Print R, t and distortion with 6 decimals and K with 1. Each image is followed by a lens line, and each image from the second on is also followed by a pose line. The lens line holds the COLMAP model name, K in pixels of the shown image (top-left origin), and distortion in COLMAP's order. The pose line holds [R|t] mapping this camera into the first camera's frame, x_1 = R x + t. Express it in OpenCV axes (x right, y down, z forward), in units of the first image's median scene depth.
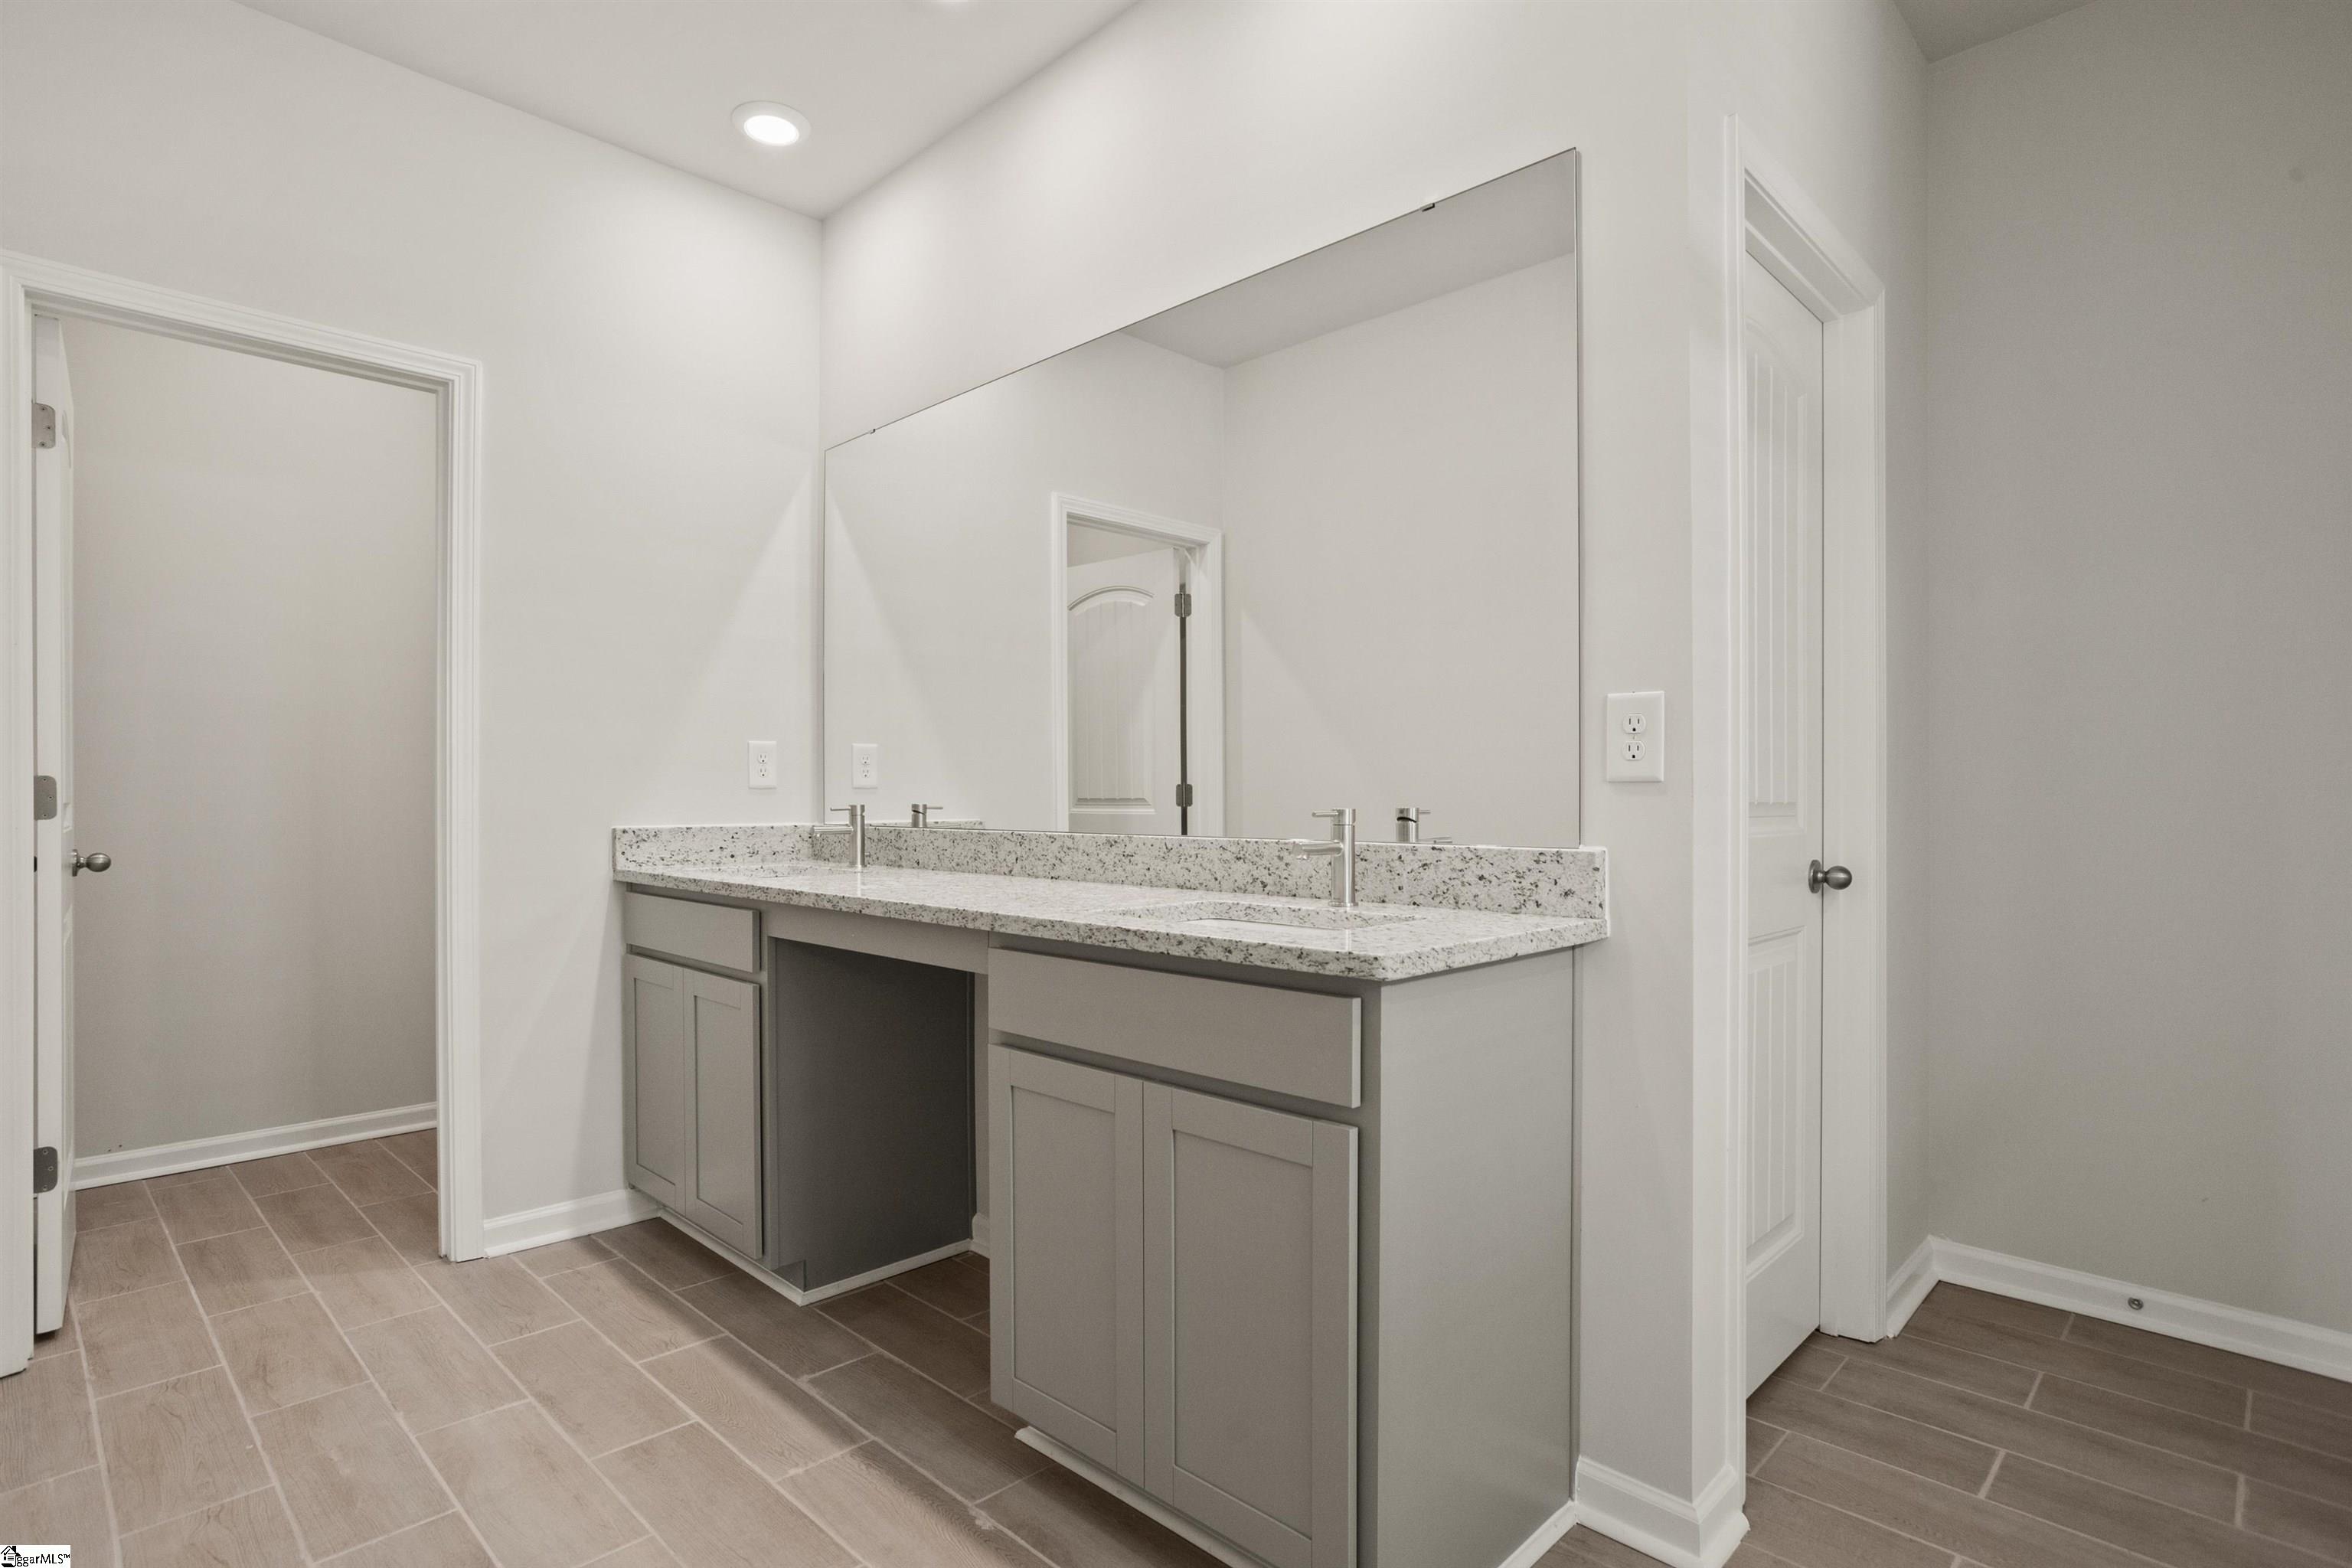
lens RADIAL K [[1185.2, 0, 1178.2], [0, 1185.2, 798.9], [0, 0, 1]] dist [-0.023460, 0.009089]
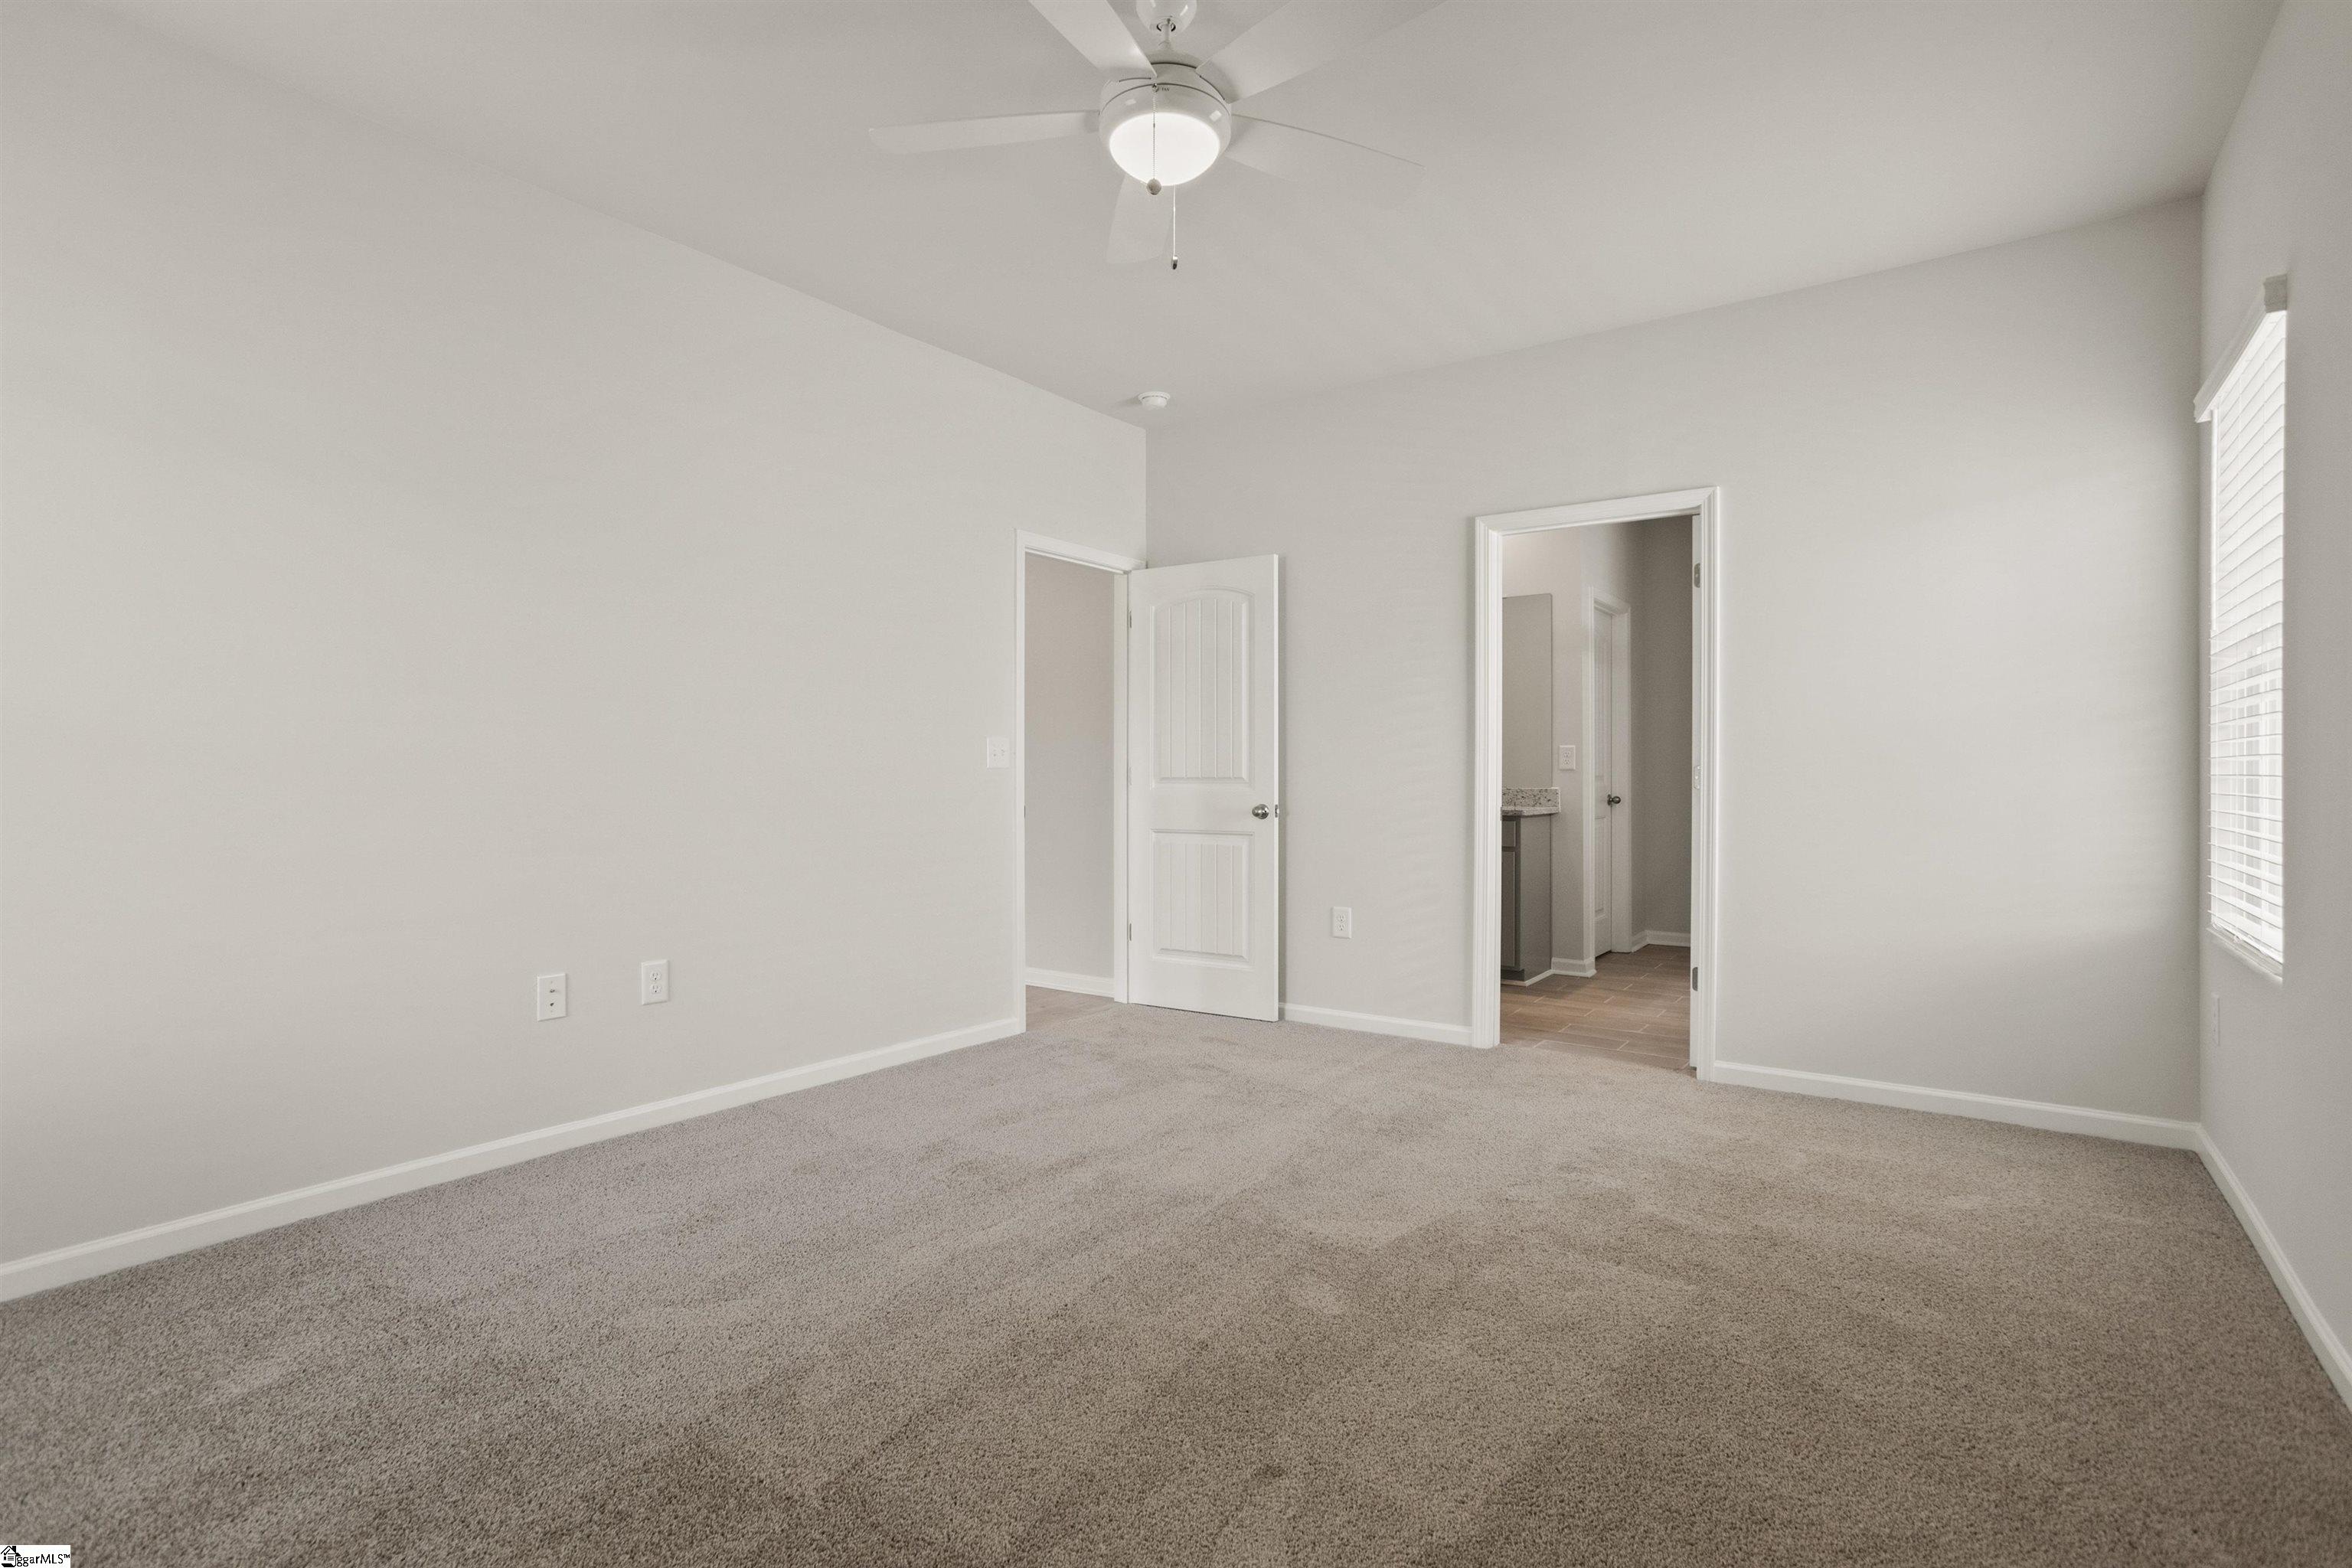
lens RADIAL K [[1134.6, 0, 1175.7], [0, 1134.6, 778.3], [0, 0, 1]] dist [-0.021828, 0.012594]
pose [[0.986864, 0.001656, 0.161547, -1.305764], [-0.001390, 0.999997, -0.001760, 0.019594], [-0.161549, 0.001513, 0.986863, -2.147377]]
